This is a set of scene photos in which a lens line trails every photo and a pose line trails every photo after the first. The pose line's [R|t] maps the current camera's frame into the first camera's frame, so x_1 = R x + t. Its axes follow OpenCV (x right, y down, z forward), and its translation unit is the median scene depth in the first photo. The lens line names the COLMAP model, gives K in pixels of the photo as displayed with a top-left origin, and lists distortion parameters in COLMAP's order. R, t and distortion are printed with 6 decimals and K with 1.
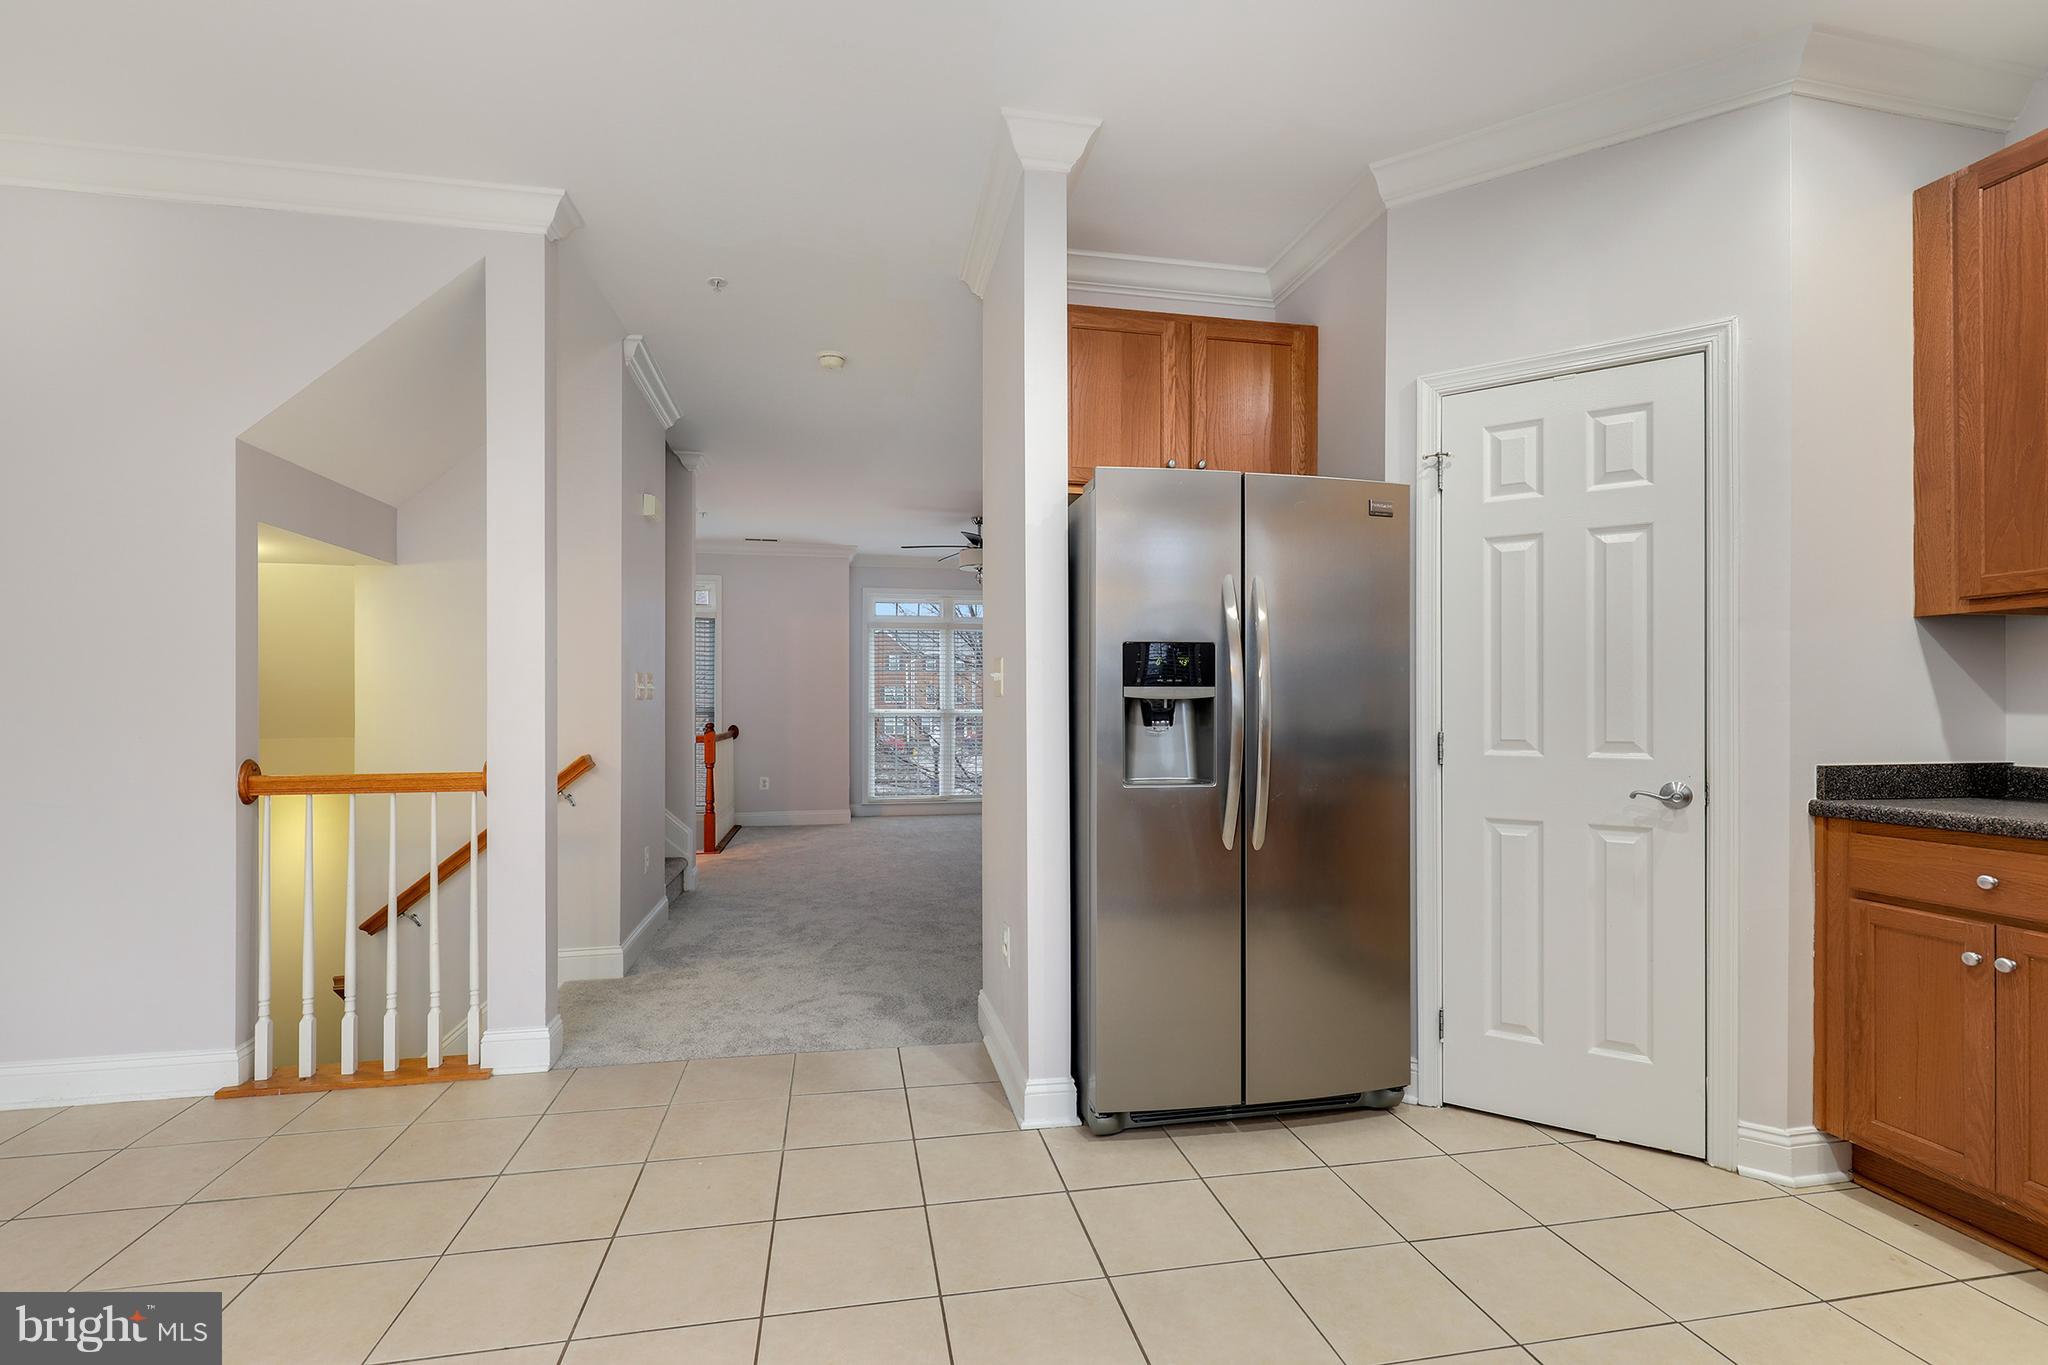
lens RADIAL K [[931.2, 0, 1008.5], [0, 931.2, 700.0], [0, 0, 1]] dist [0.003069, 0.000622]
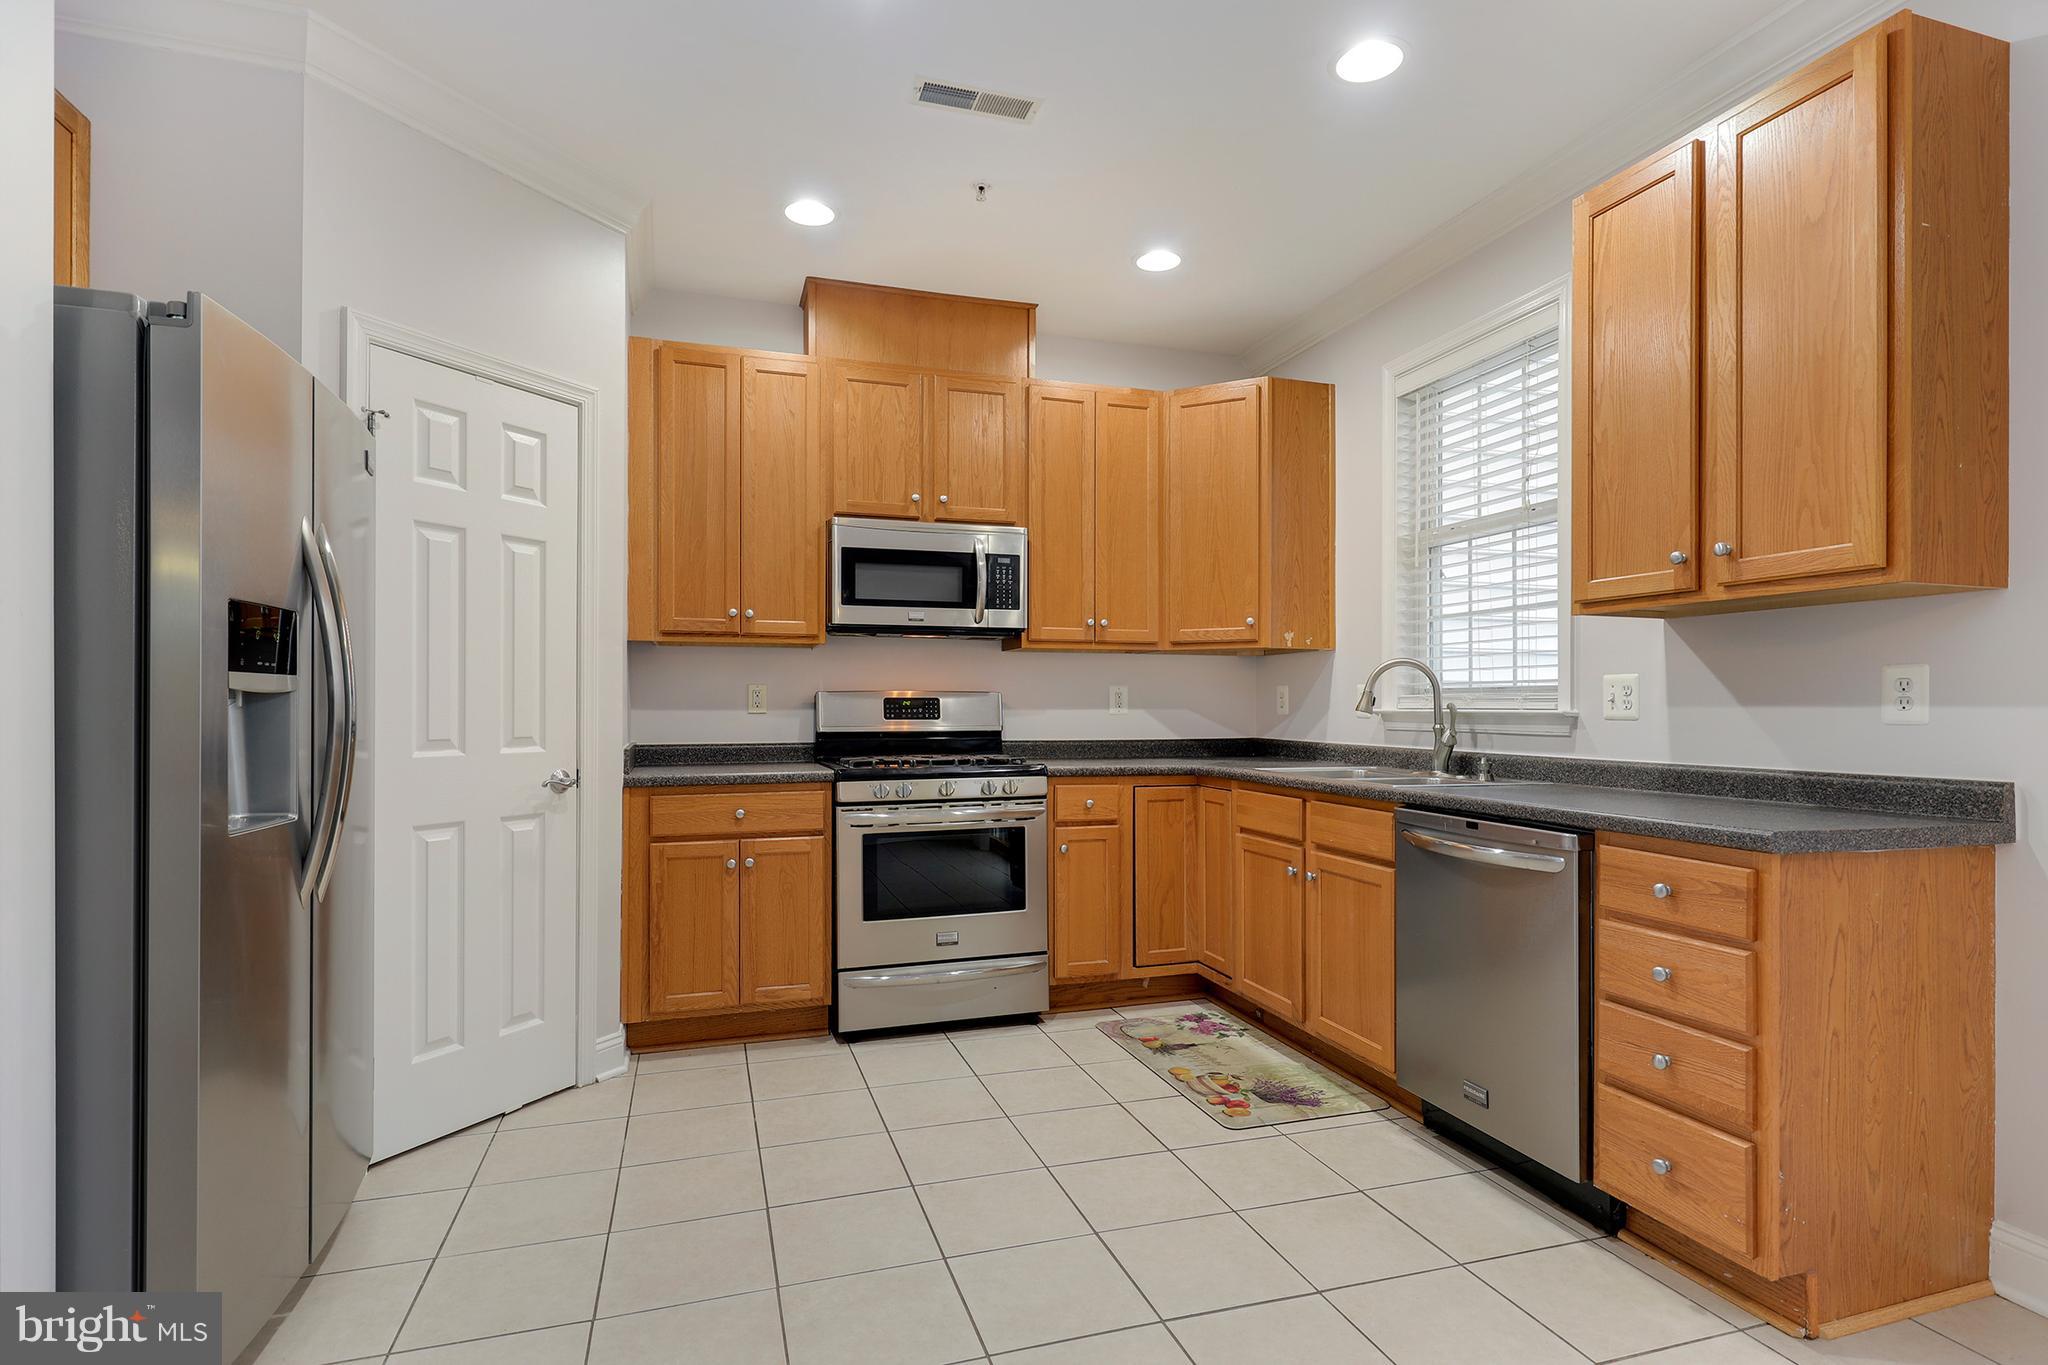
lens RADIAL K [[1032.4, 0, 1028.6], [0, 1032.4, 702.6], [0, 0, 1]] dist [0.000047, -0.001786]
pose [[-0.124768, 0.002993, 0.992181, -0.604269], [-0.006854, 0.999969, -0.003879, 0.004934], [-0.992162, -0.007284, -0.124743, 0.564291]]
